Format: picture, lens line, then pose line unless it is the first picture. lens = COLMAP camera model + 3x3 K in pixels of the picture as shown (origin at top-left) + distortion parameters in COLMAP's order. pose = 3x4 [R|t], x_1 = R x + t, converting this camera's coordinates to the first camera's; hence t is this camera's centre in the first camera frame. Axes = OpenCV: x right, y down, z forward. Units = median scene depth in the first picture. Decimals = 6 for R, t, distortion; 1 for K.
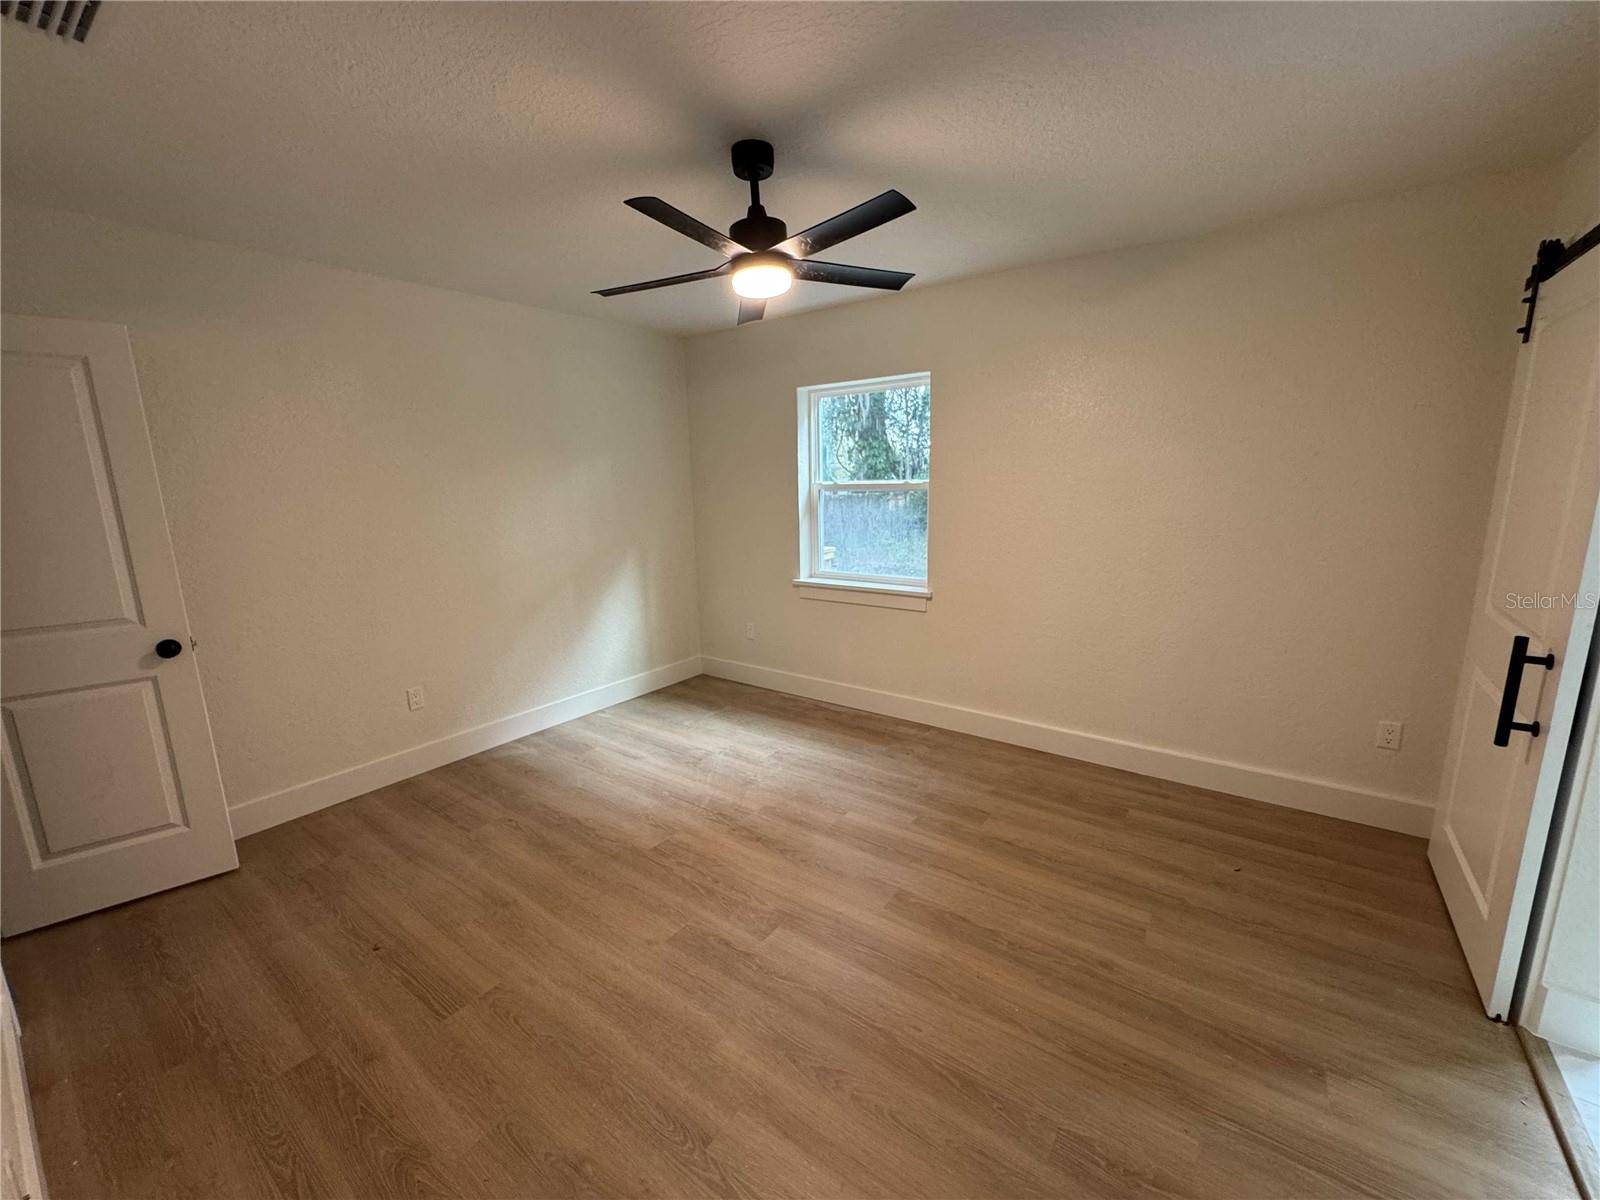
lens RADIAL K [[633.7, 0, 793.8], [0, 633.7, 602.7], [0, 0, 1]] dist [-0.005855, 0.001730]
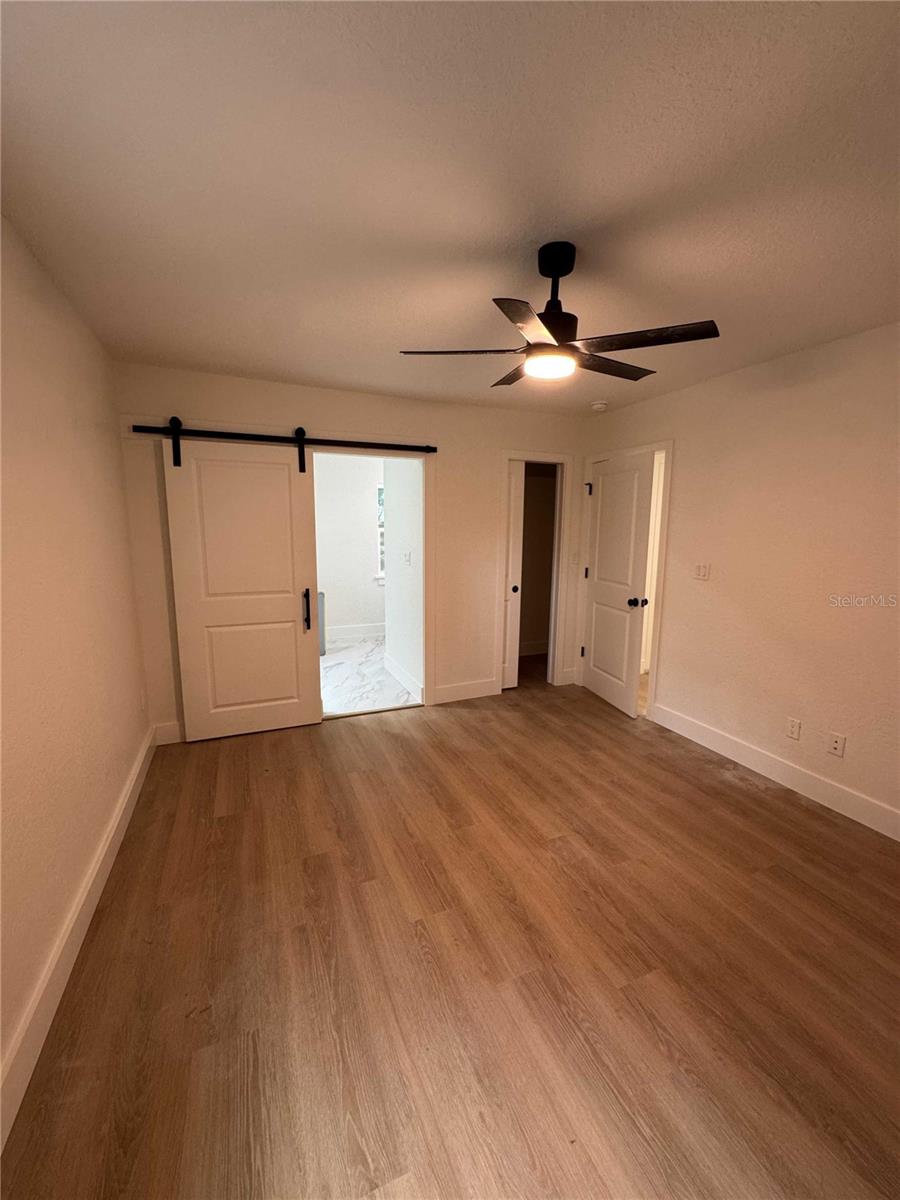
lens RADIAL K [[475.3, 0, 450.6], [0, 475.3, 600.4], [0, 0, 1]] dist [-0.005855, 0.001730]
pose [[-0.863927, -0.063641, 0.499579, -0.277489], [0.110388, 0.943930, 0.311143, -0.302467], [-0.491369, 0.323952, -0.808462, 1.498643]]
